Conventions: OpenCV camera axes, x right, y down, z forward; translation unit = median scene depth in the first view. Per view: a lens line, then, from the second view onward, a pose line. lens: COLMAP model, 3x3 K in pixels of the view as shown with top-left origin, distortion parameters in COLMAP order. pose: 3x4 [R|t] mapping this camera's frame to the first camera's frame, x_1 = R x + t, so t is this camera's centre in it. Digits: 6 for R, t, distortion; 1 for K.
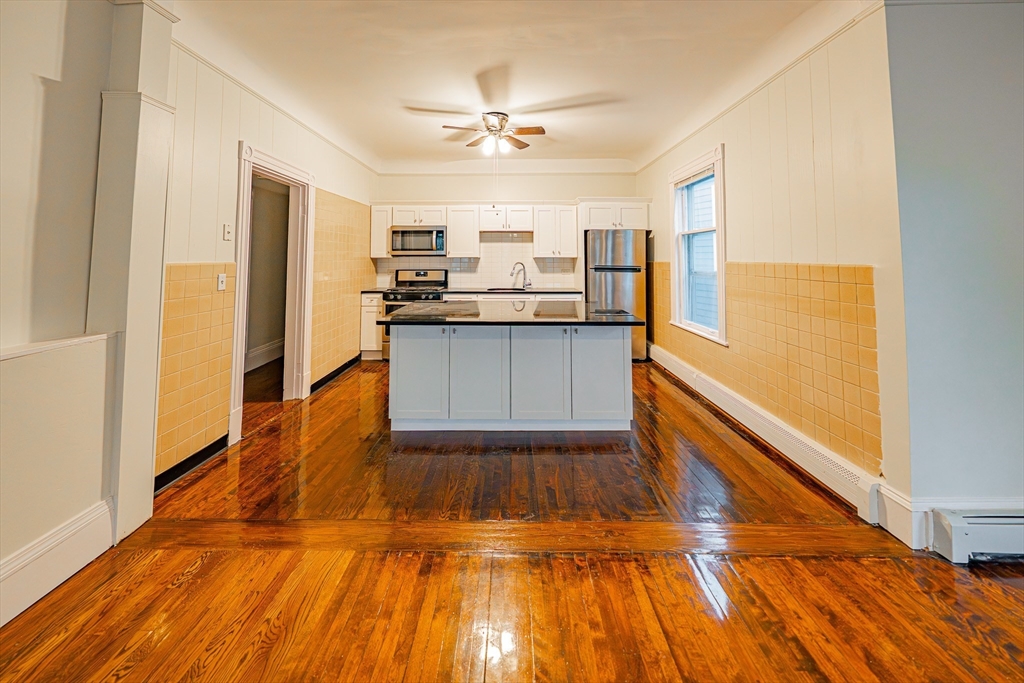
lens RADIAL K [[385.4, 0, 379.6], [0, 385.4, 265.6], [0, 0, 1]] dist [0.013821, 0.000023]
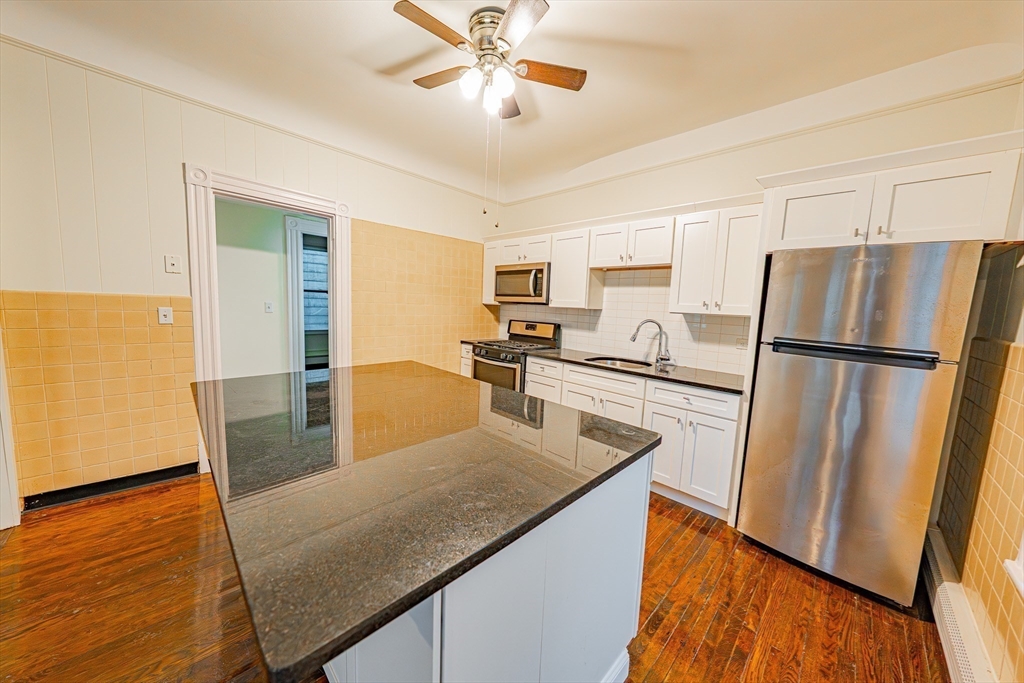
lens RADIAL K [[309.7, 0, 469.4], [0, 309.7, 339.3], [0, 0, 1]] dist [0.004452, 0.000004]
pose [[0.831982, 0.101846, -0.545374, 0.440570], [-0.055266, 0.993331, 0.101190, -0.013108], [0.552043, -0.054047, 0.832062, 0.503607]]
